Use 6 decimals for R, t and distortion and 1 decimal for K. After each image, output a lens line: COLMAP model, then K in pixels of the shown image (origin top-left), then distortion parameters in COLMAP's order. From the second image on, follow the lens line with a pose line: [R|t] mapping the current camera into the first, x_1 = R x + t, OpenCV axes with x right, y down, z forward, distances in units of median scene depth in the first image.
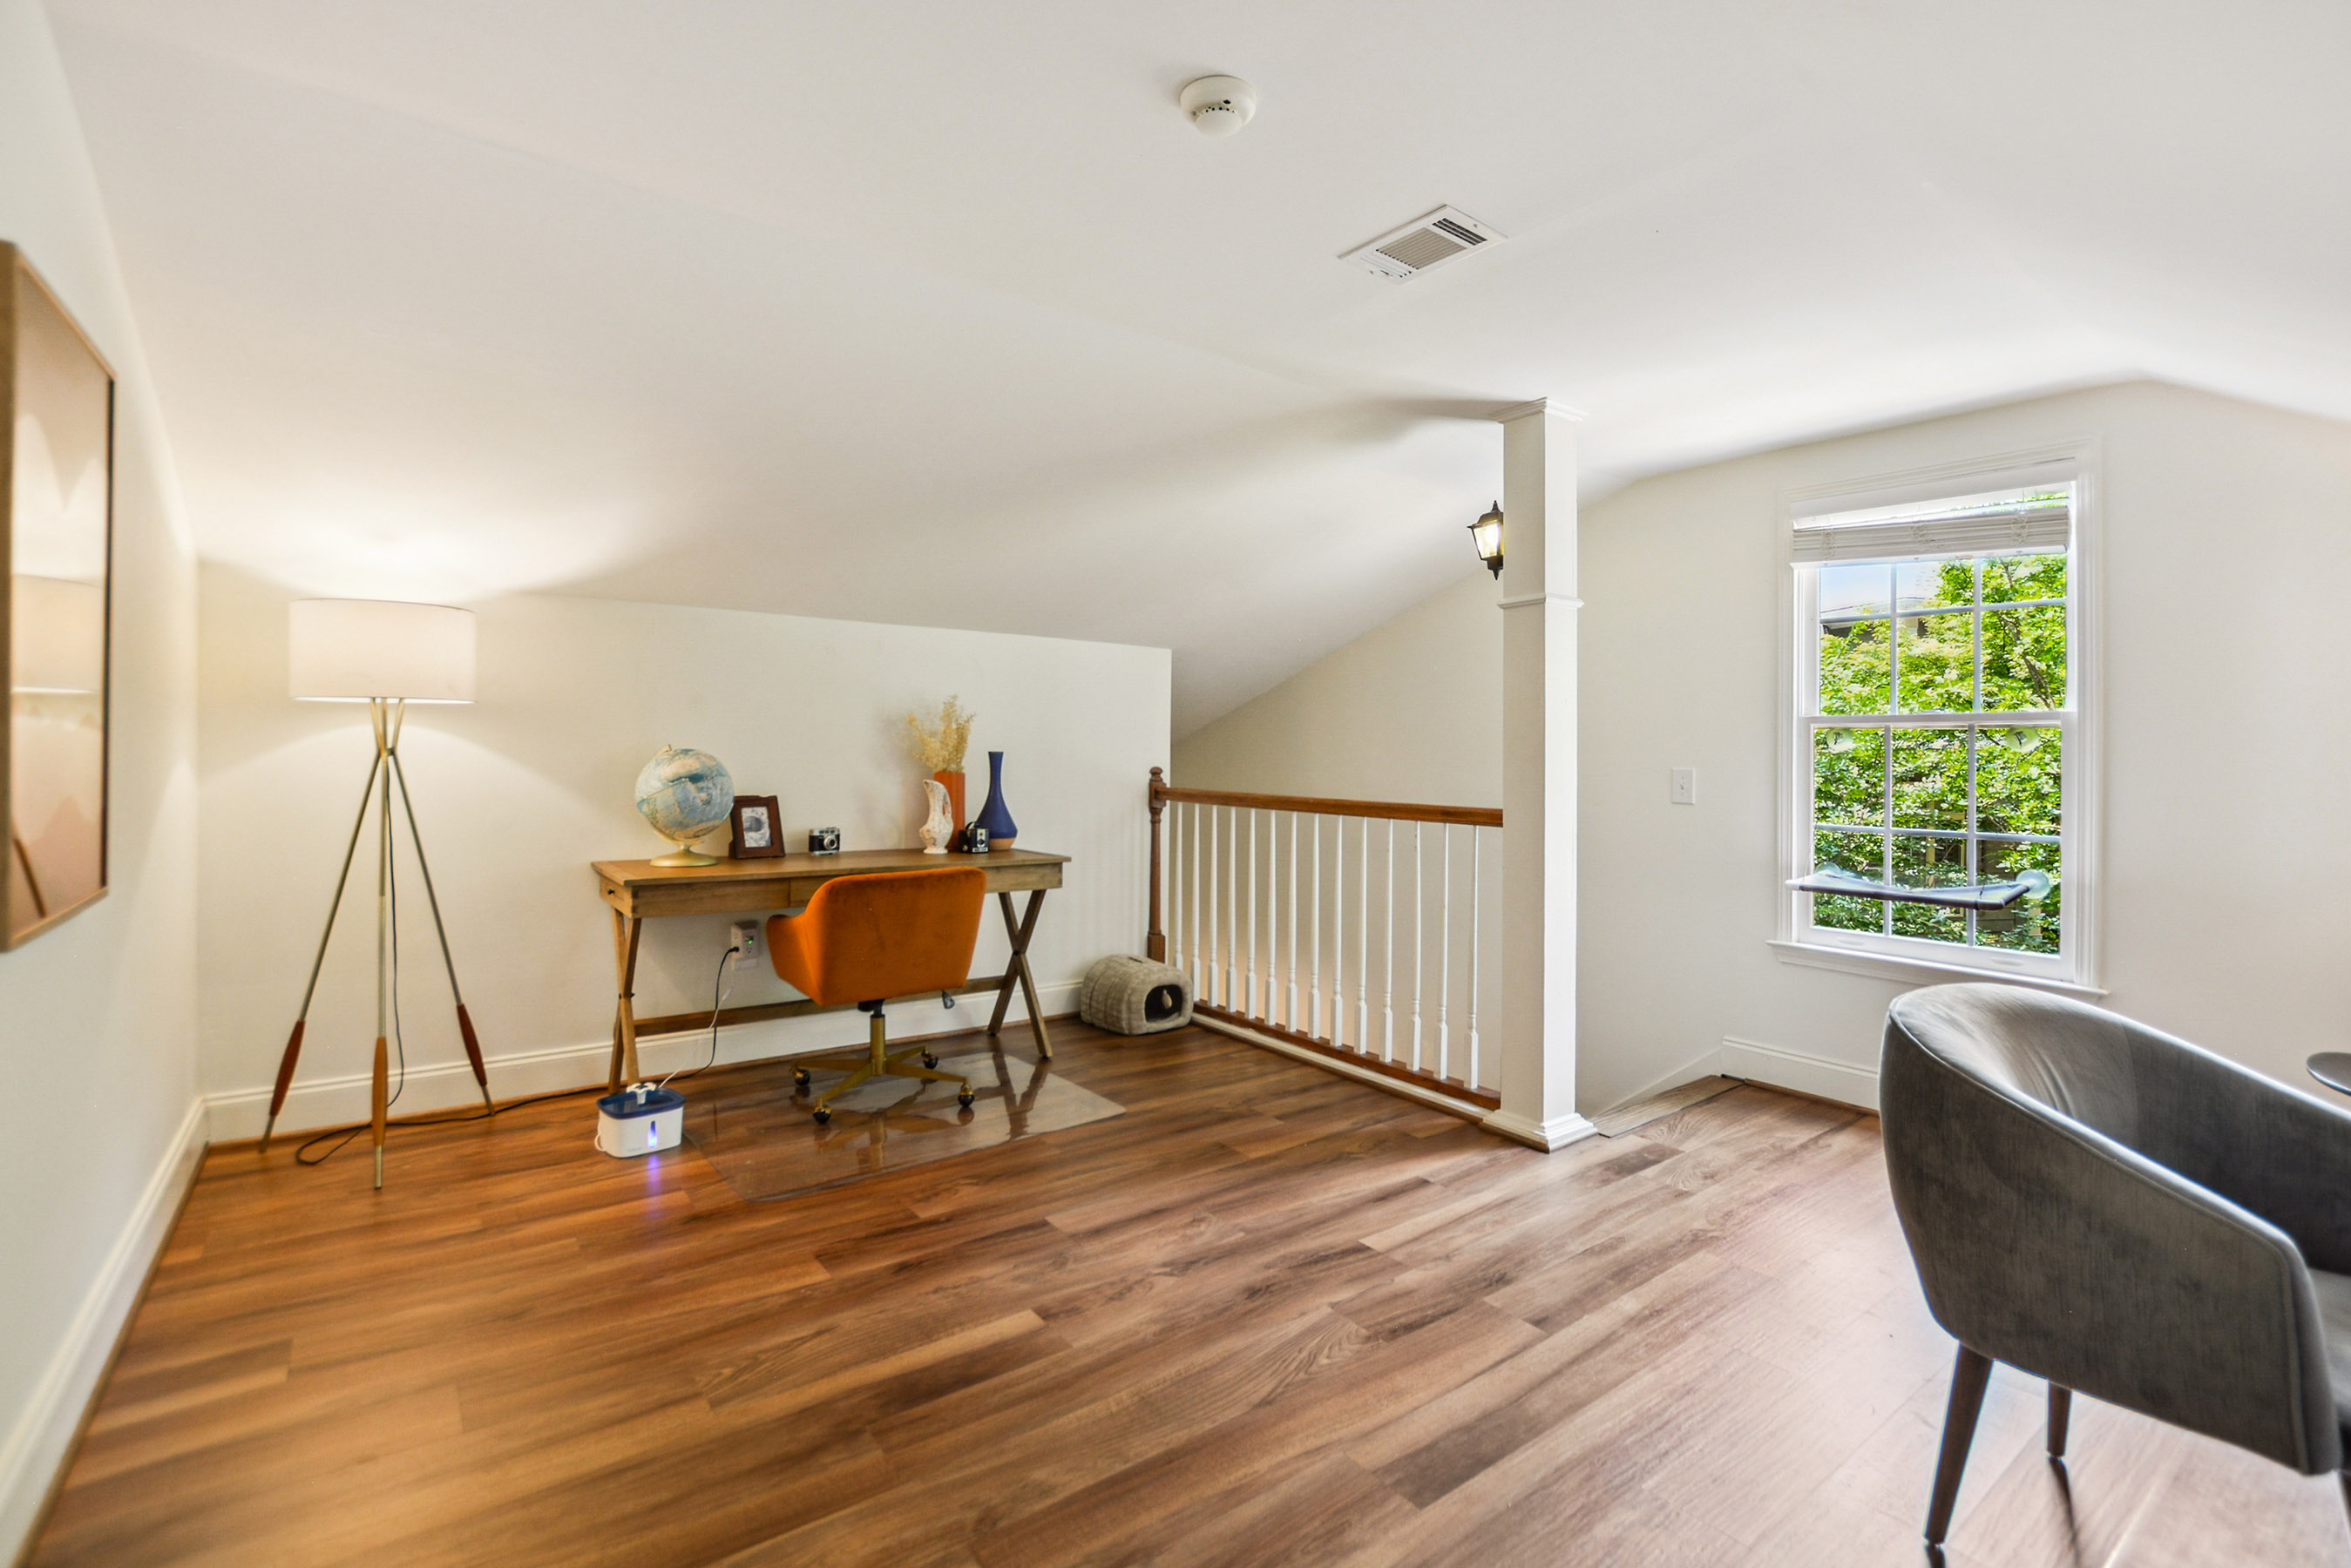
lens RADIAL K [[1057.7, 0, 1167.7], [0, 1057.7, 765.4], [0, 0, 1]] dist [-0.005514, 0.001173]
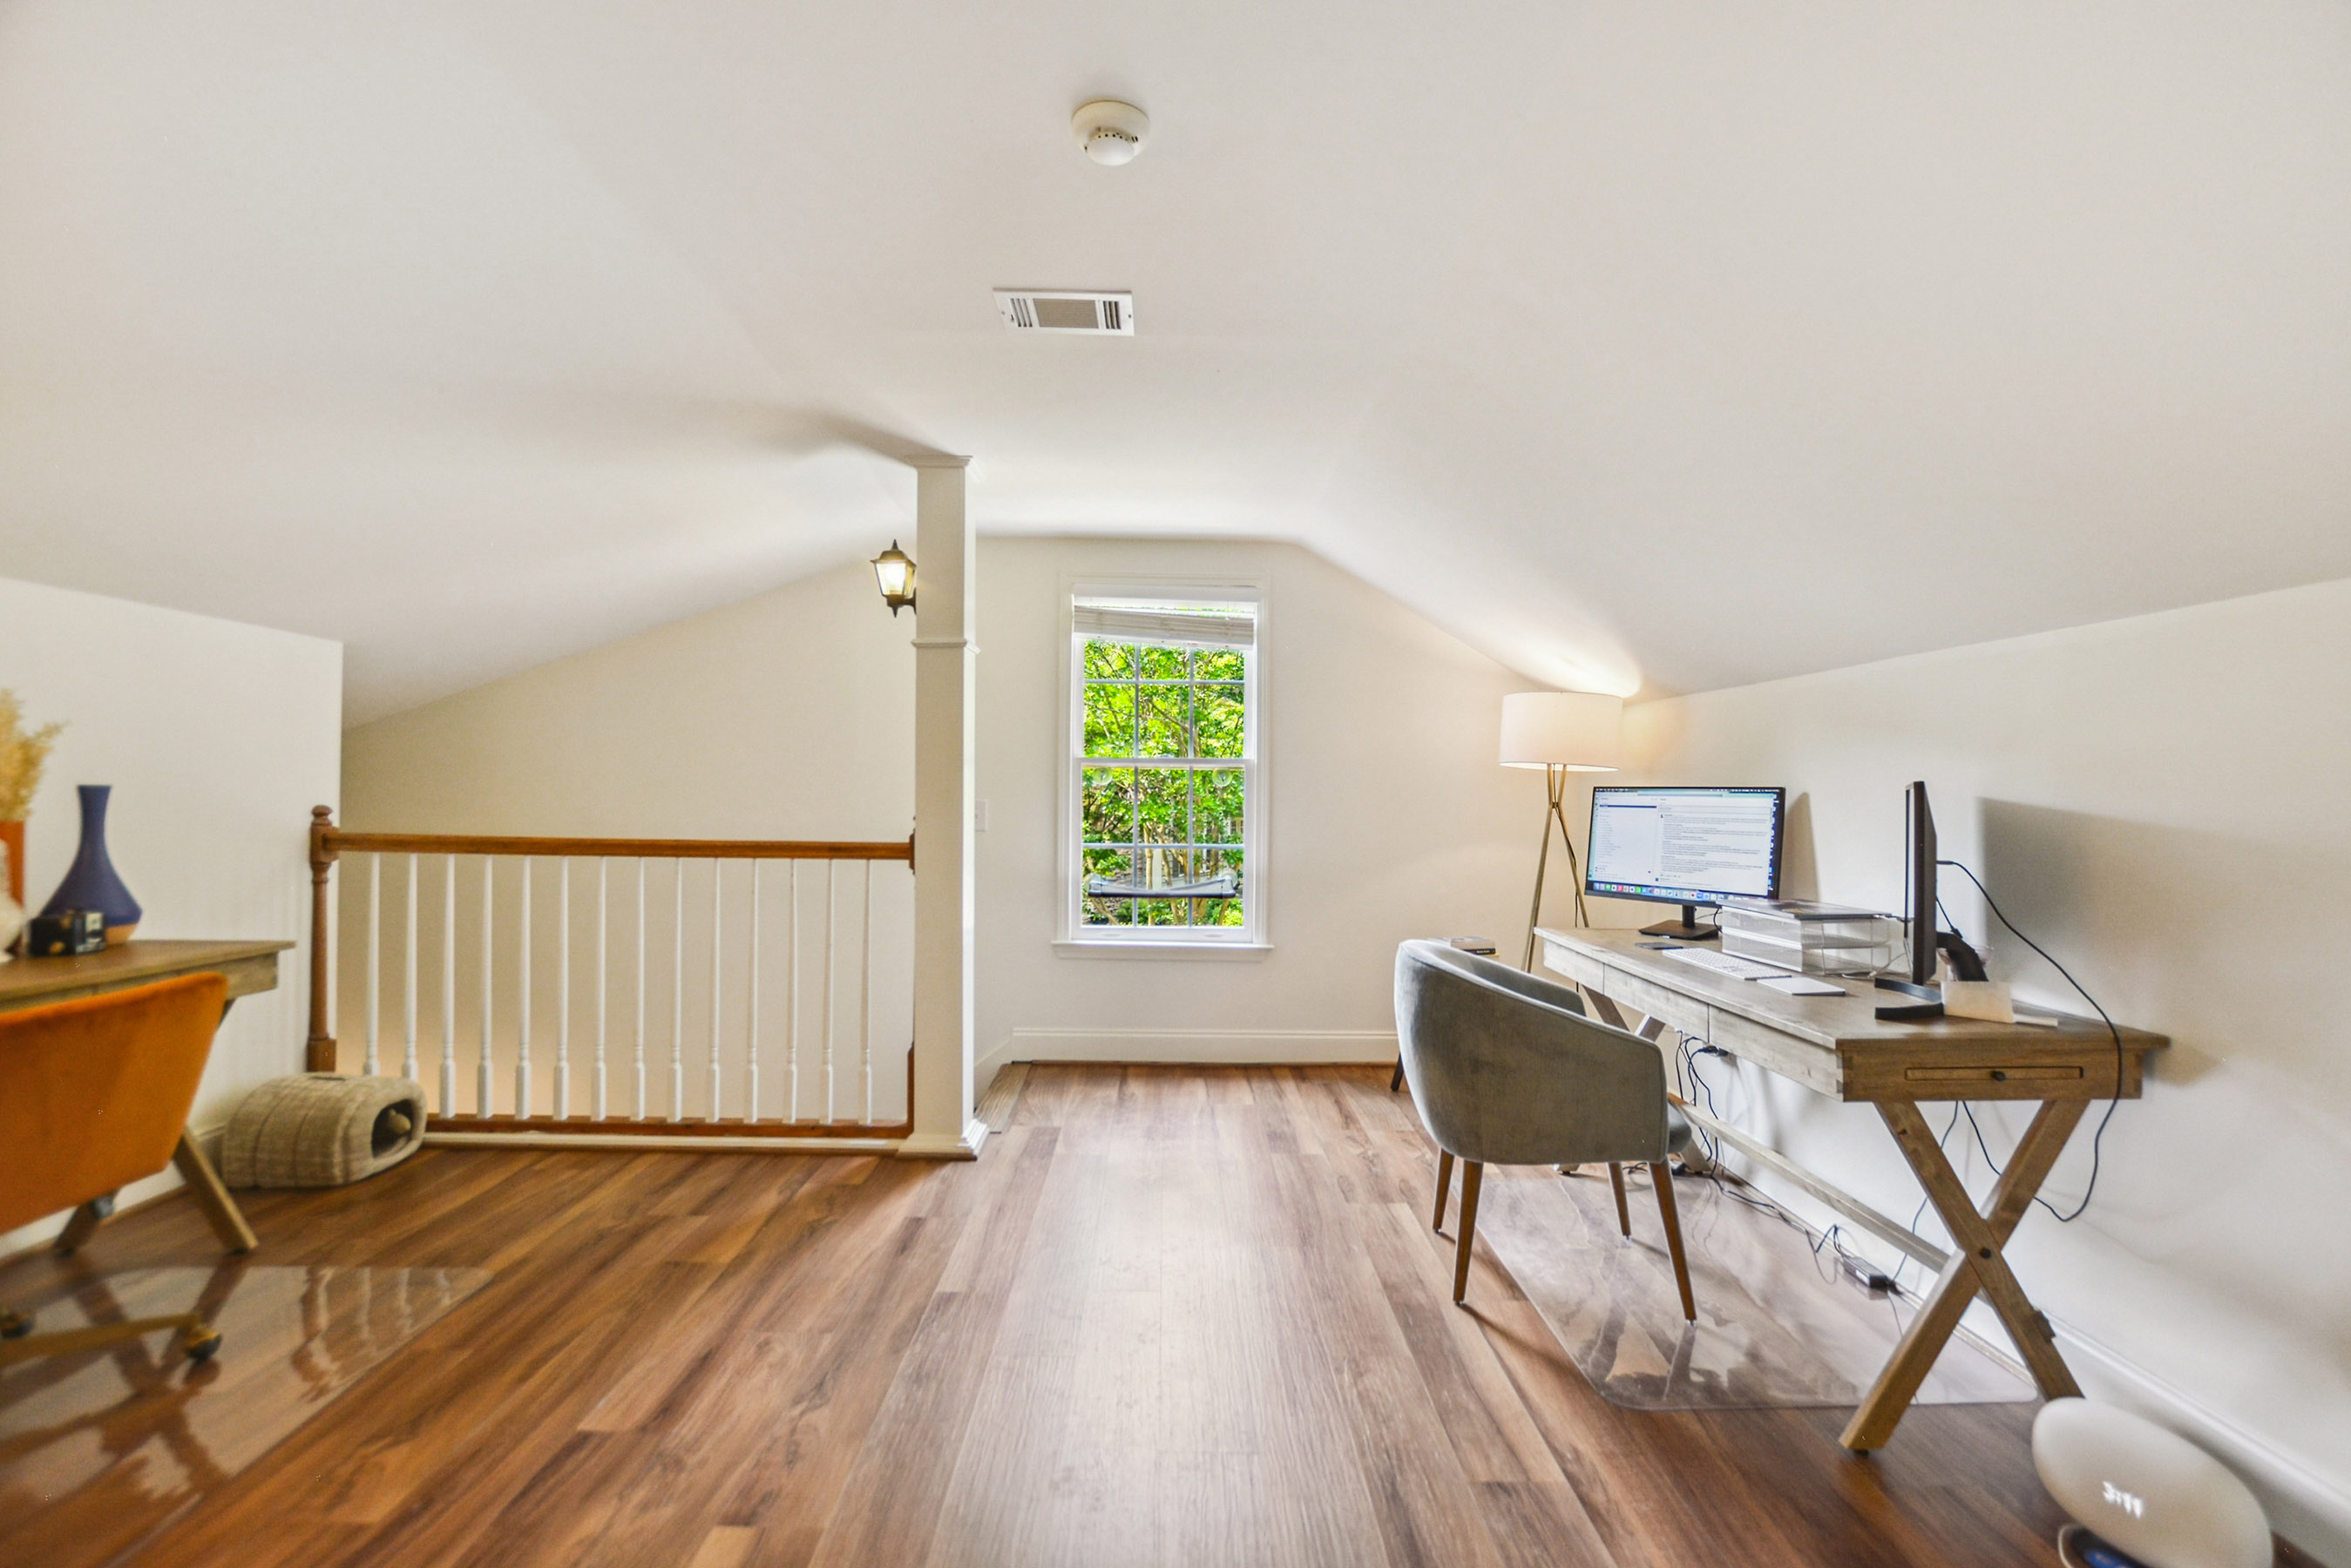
lens RADIAL K [[1057.7, 0, 1157.8], [0, 1057.7, 789.7], [0, 0, 1]] dist [-0.005514, 0.001173]
pose [[0.607007, -0.005379, 0.794678, -0.338359], [0.004807, 0.999984, 0.003097, -0.011307], [-0.794682, 0.001940, 0.607023, 0.177532]]
